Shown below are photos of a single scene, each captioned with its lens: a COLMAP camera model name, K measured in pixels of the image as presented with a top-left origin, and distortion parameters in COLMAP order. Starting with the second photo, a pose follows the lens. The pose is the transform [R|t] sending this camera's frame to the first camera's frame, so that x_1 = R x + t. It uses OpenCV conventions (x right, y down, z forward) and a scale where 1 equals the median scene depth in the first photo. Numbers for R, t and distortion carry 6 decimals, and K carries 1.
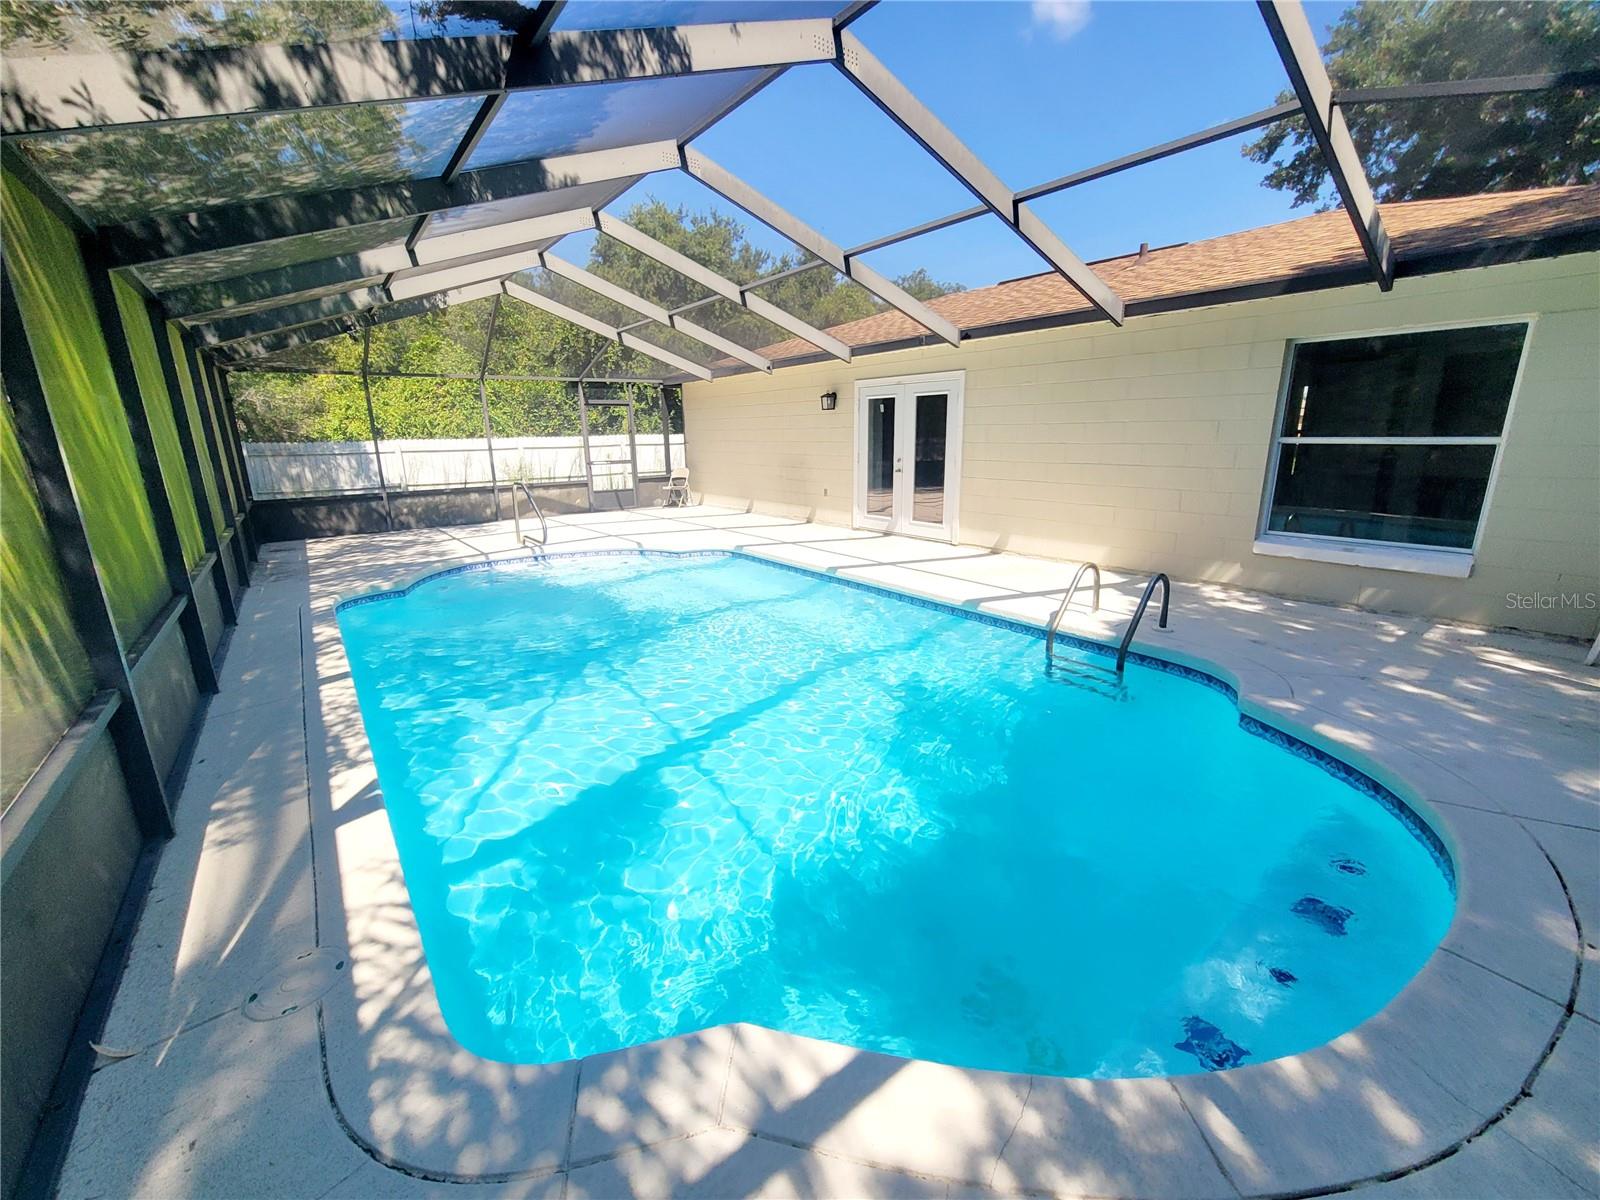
lens RADIAL K [[658.6, 0, 805.0], [0, 658.6, 600.5], [0, 0, 1]] dist [0.000954, -0.000117]
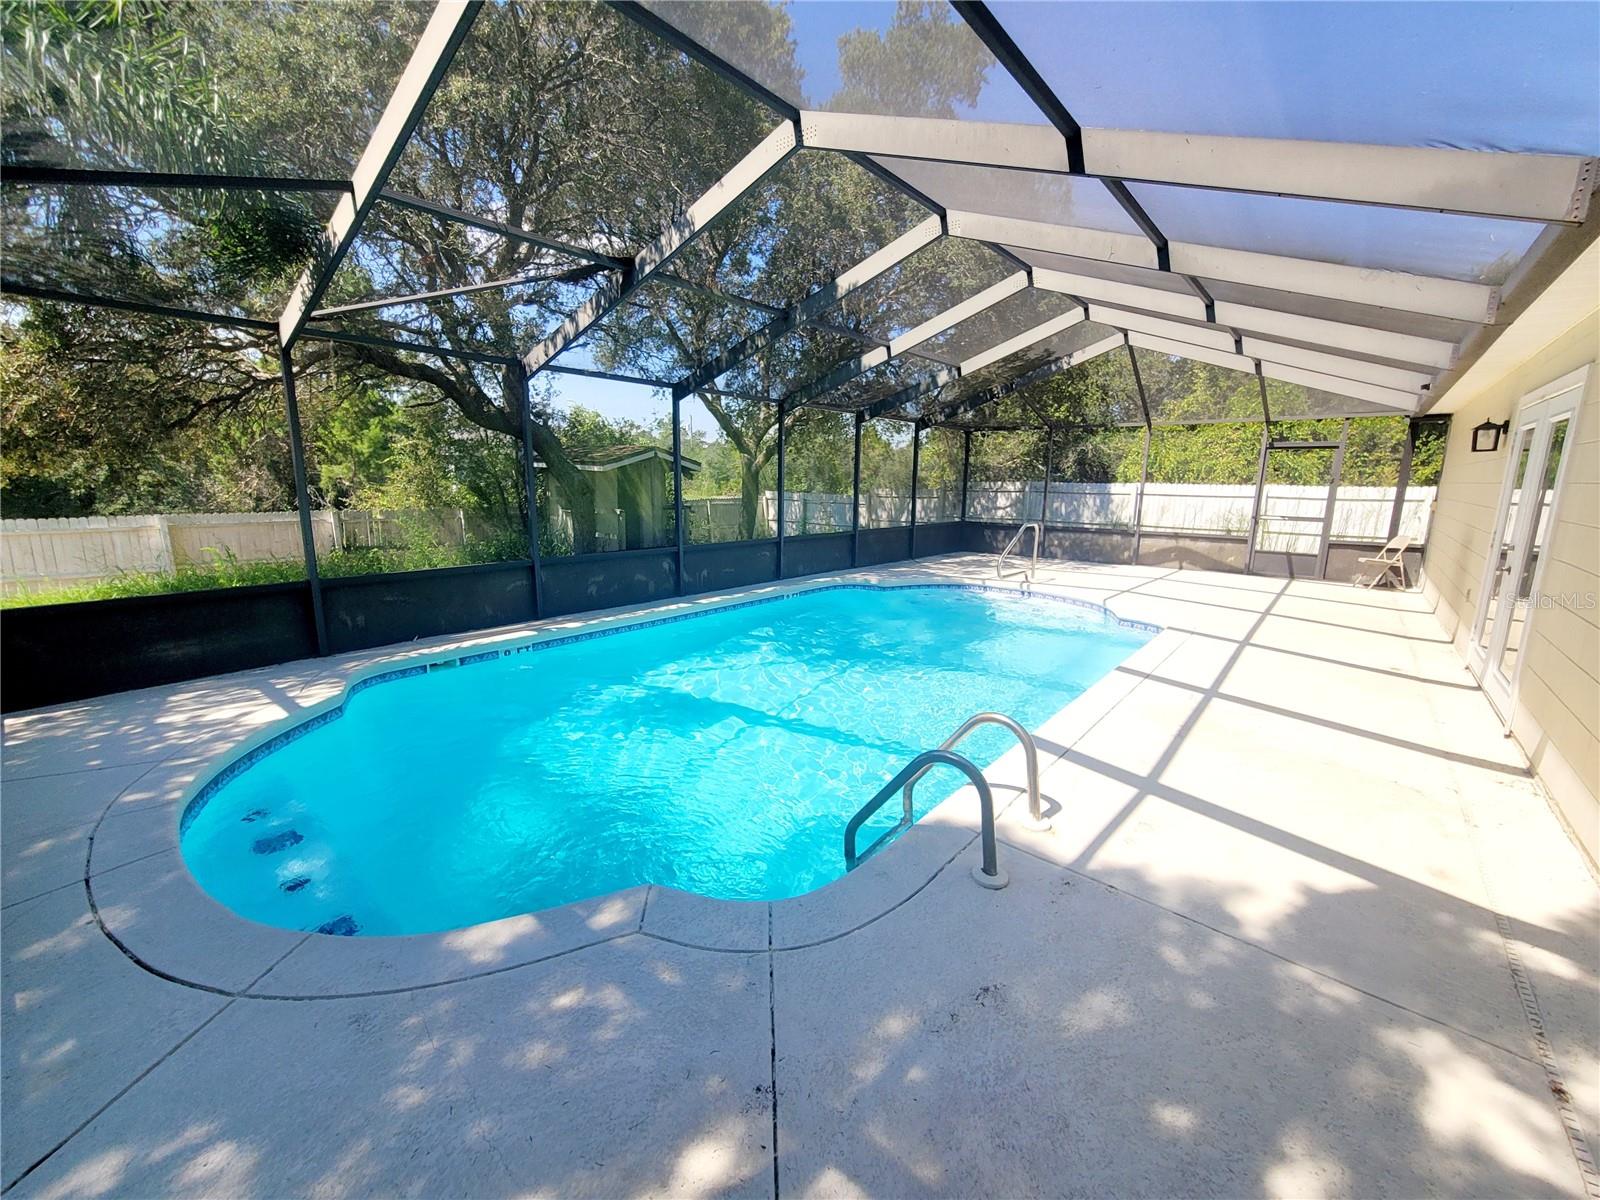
lens RADIAL K [[658.6, 0, 799.9], [0, 658.6, 600.4], [0, 0, 1]] dist [0.000954, -0.000117]
pose [[0.216615, 0.199935, -0.955565, 0.469405], [-0.259324, 0.955425, 0.141120, -0.096332], [0.941185, 0.217232, 0.258808, 0.334908]]
